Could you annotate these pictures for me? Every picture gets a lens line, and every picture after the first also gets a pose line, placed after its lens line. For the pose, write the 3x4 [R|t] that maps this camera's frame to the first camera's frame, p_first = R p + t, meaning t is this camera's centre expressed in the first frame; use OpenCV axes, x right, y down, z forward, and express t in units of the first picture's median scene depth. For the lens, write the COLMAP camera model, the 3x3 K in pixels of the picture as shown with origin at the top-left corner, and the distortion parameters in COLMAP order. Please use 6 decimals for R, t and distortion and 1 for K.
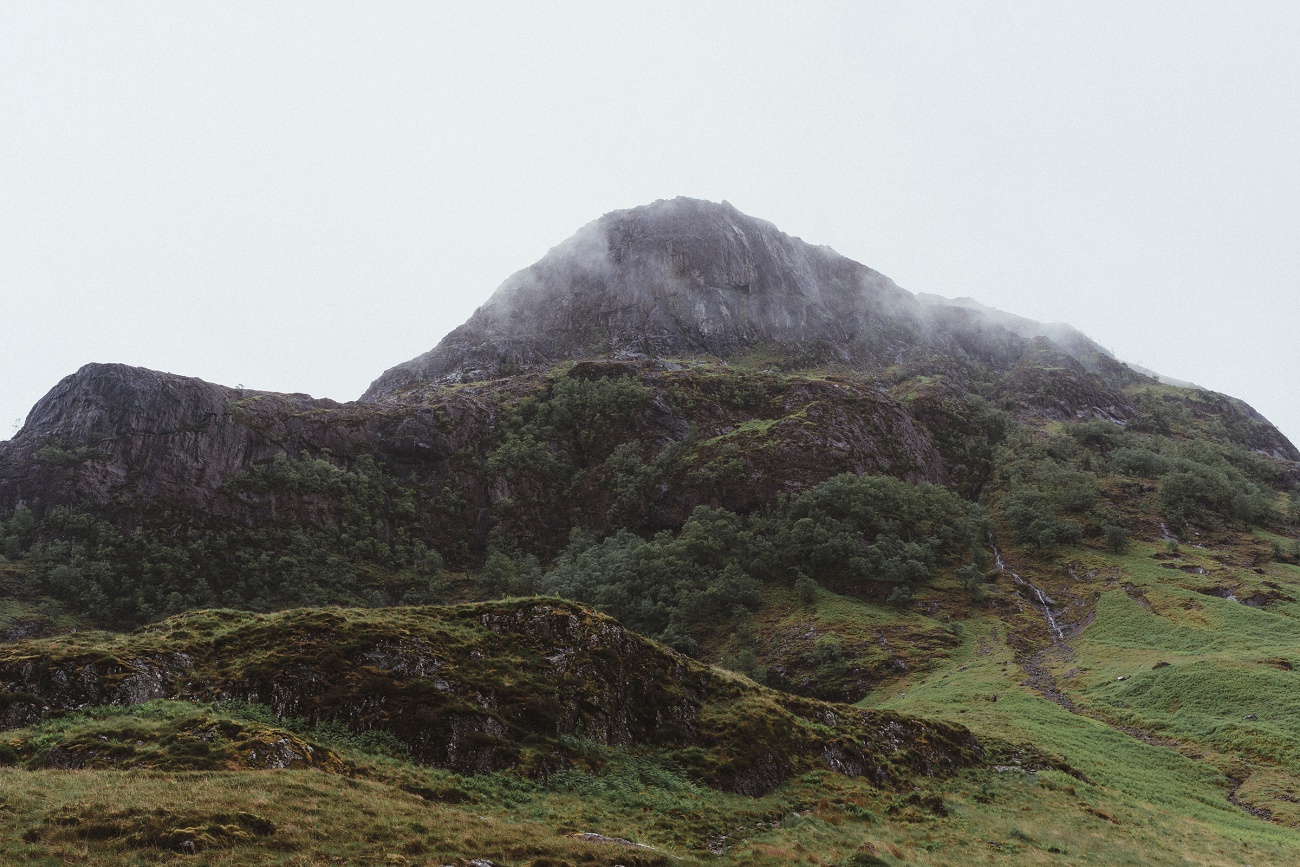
lens RADIAL K [[1239.2, 0, 649.6], [0, 1239.2, 424.6], [0, 0, 1]] dist [-0.013653, 0.000000]
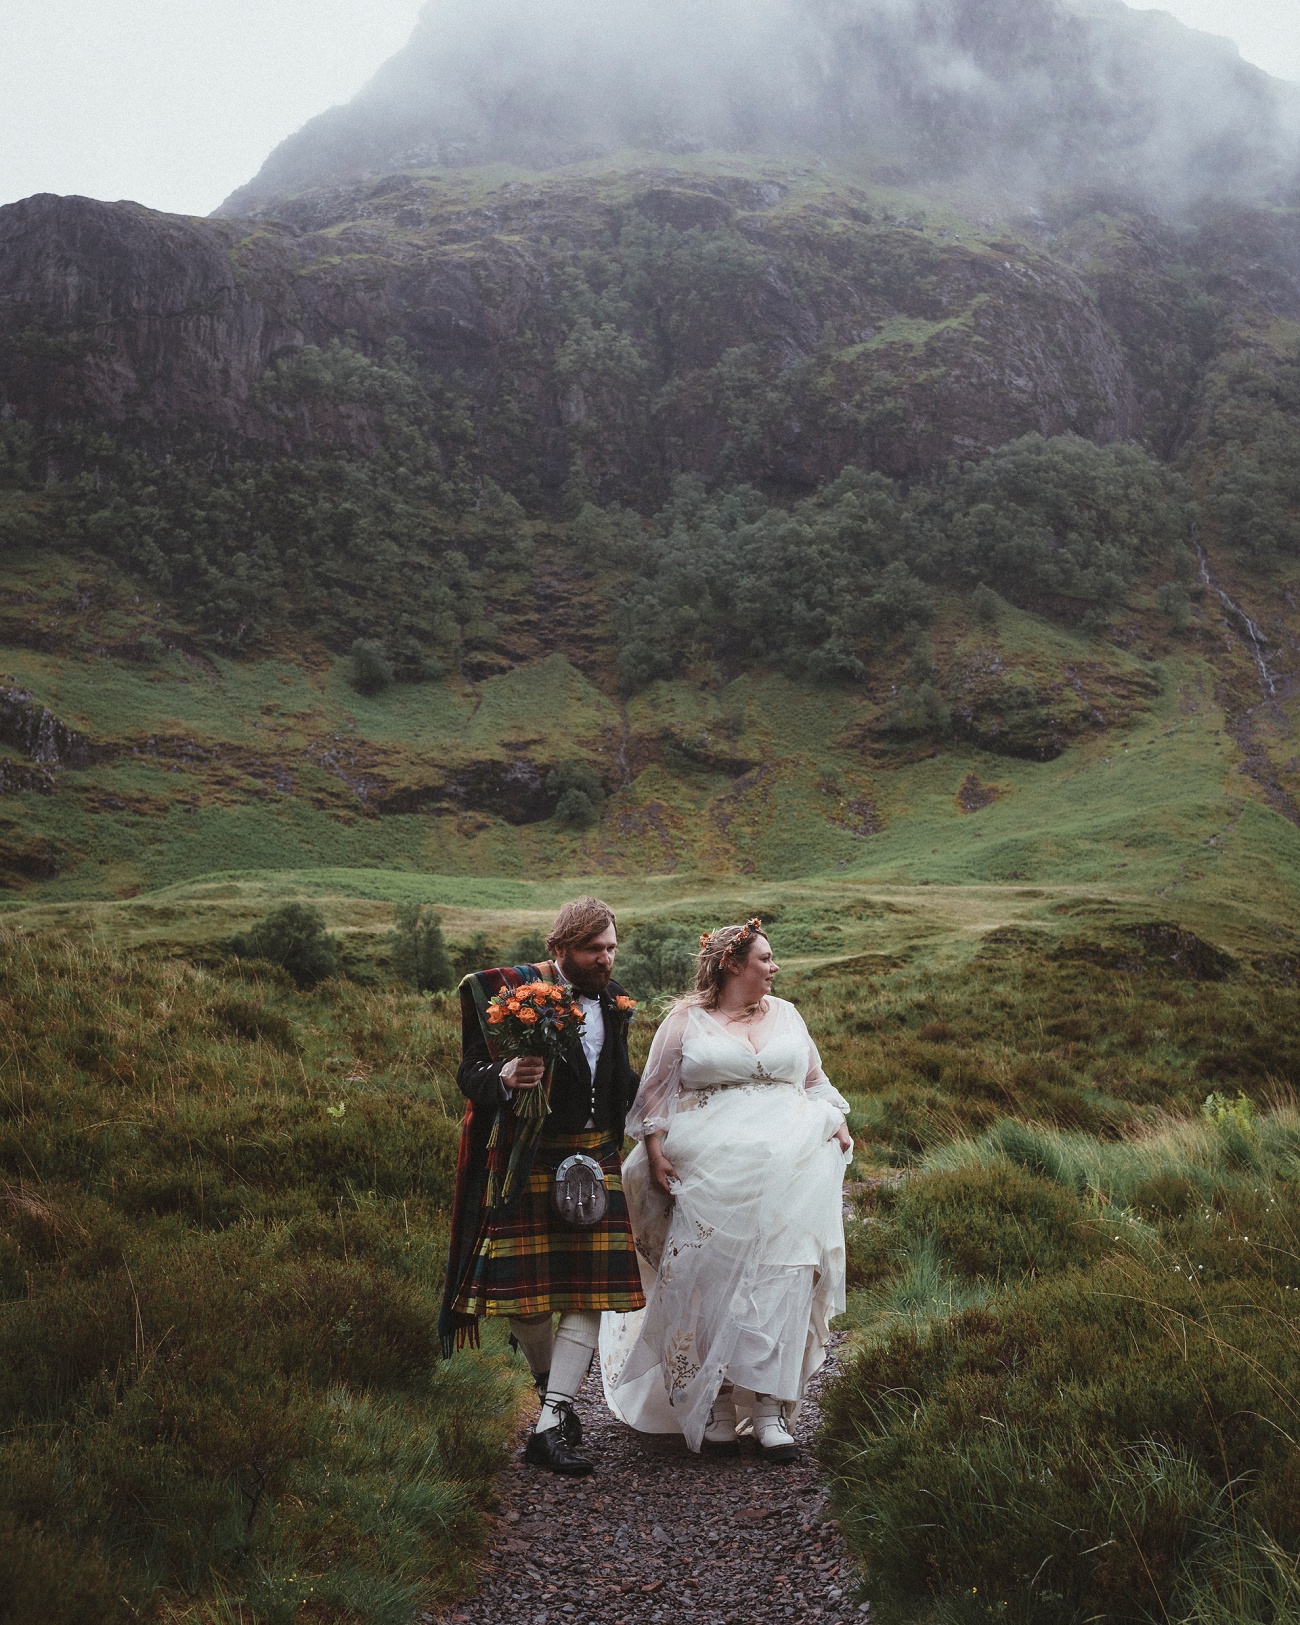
lens RADIAL K [[2212.7, 0, 651.1], [0, 2212.7, 813.1], [0, 0, 1]] dist [-0.001988, 0.000000]
pose [[0.990944, 0.069344, 0.114988, -0.262601], [-0.105619, 0.931313, 0.348570, -0.234231], [-0.082918, -0.357558, 0.930203, -0.427605]]
